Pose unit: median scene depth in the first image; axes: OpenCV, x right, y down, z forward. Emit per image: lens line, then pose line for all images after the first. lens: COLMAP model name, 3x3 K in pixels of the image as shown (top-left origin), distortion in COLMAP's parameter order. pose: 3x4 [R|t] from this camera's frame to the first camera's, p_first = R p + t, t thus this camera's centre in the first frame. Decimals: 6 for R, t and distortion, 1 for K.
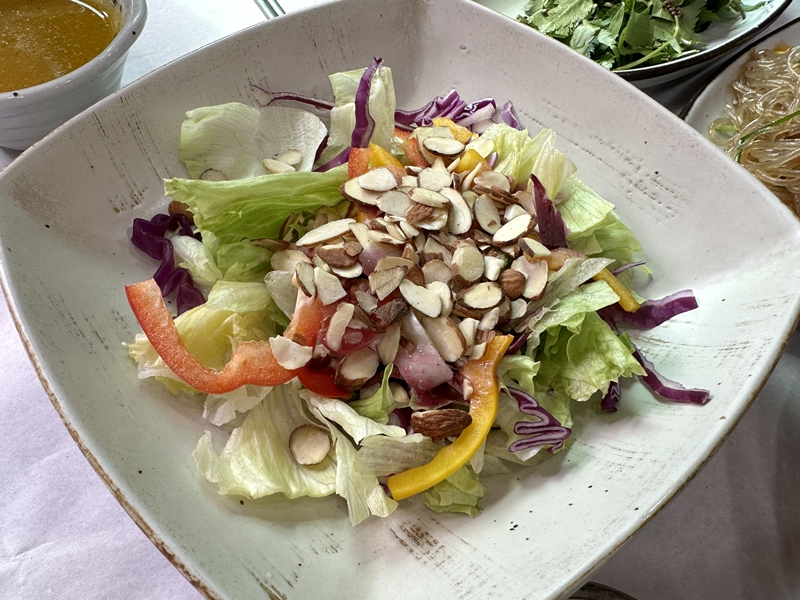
lens RADIAL K [[551.1, 0, 401.6], [0, 551.1, 305.0], [0, 0, 1]] dist [0.037339, -0.029476]
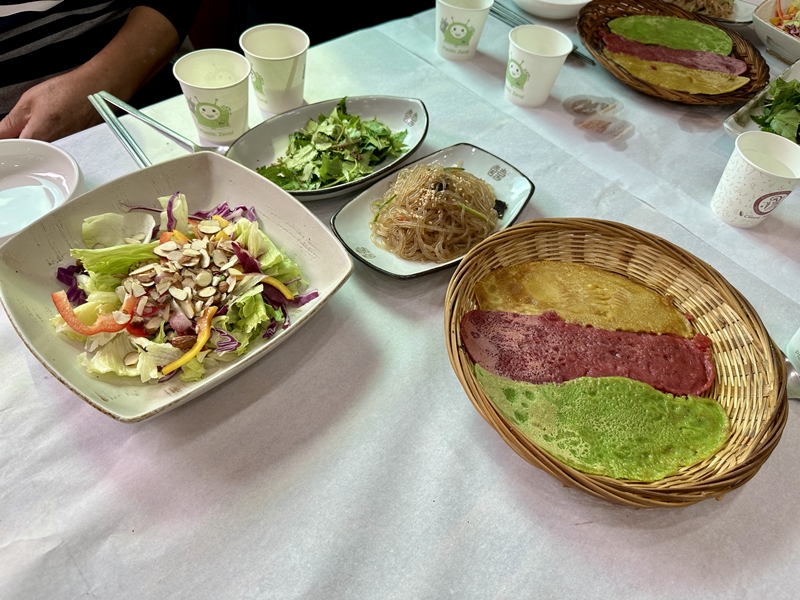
lens RADIAL K [[551.1, 0, 407.3], [0, 551.1, 293.3], [0, 0, 1]] dist [0.037339, -0.029476]
pose [[0.996219, -0.041000, 0.076596, 0.805035], [0.050191, 0.991236, -0.122197, 0.317523], [-0.070914, 0.125579, 0.989546, -1.408137]]
